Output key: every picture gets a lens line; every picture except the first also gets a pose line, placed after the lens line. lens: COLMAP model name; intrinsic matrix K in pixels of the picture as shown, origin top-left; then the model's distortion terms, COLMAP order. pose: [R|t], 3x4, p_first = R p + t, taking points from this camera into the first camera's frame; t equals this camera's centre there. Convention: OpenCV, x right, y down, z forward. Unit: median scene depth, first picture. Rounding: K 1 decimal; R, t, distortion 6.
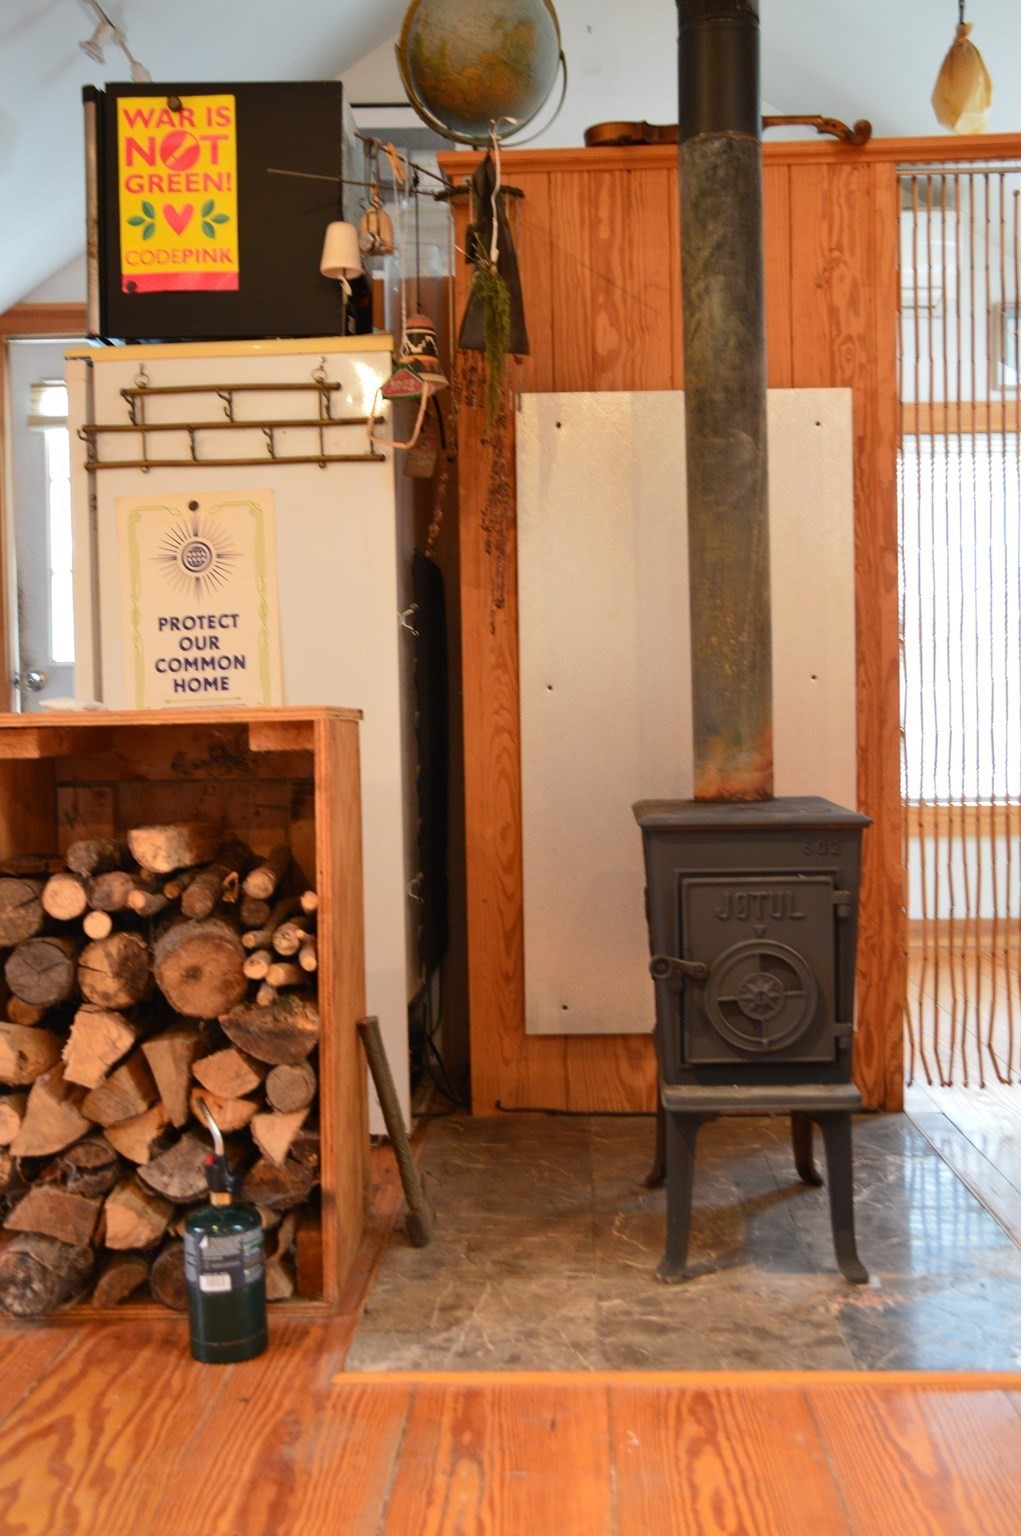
lens RADIAL K [[1569.0, 0, 501.6], [0, 1569.0, 772.3], [0, 0, 1]] dist [-0.017732, 0.000000]
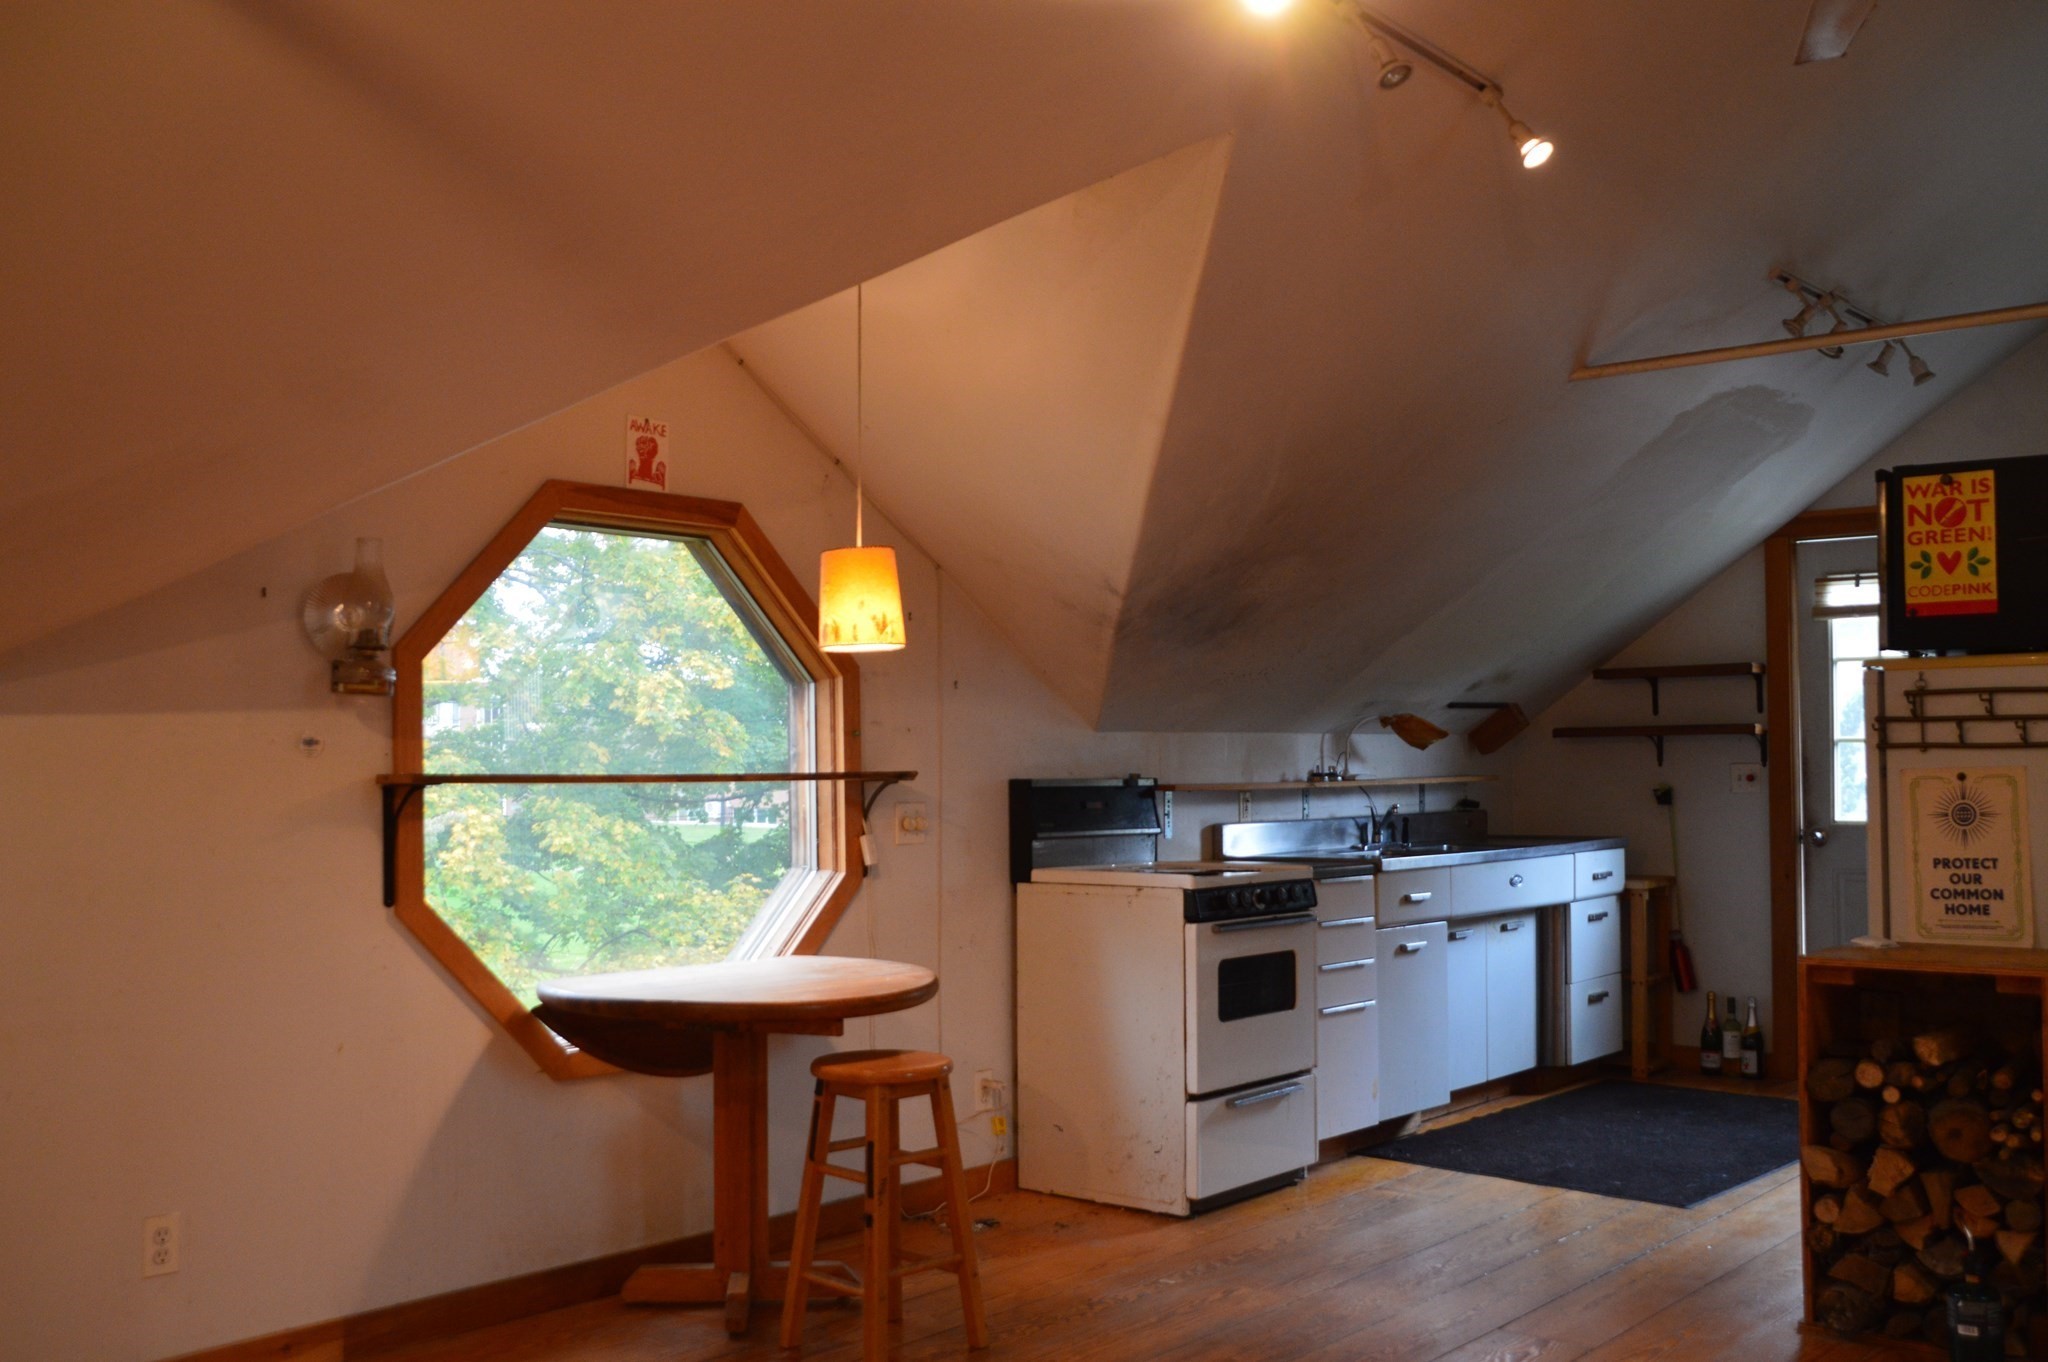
lens RADIAL K [[1895.0, 0, 1013.8], [0, 1895.0, 676.8], [0, 0, 1]] dist [-0.025759, 0.000000]
pose [[0.783769, -0.010833, -0.620958, 0.195574], [-0.029190, 0.998100, -0.054256, -0.162602], [0.620366, 0.060650, 0.781964, -0.890503]]
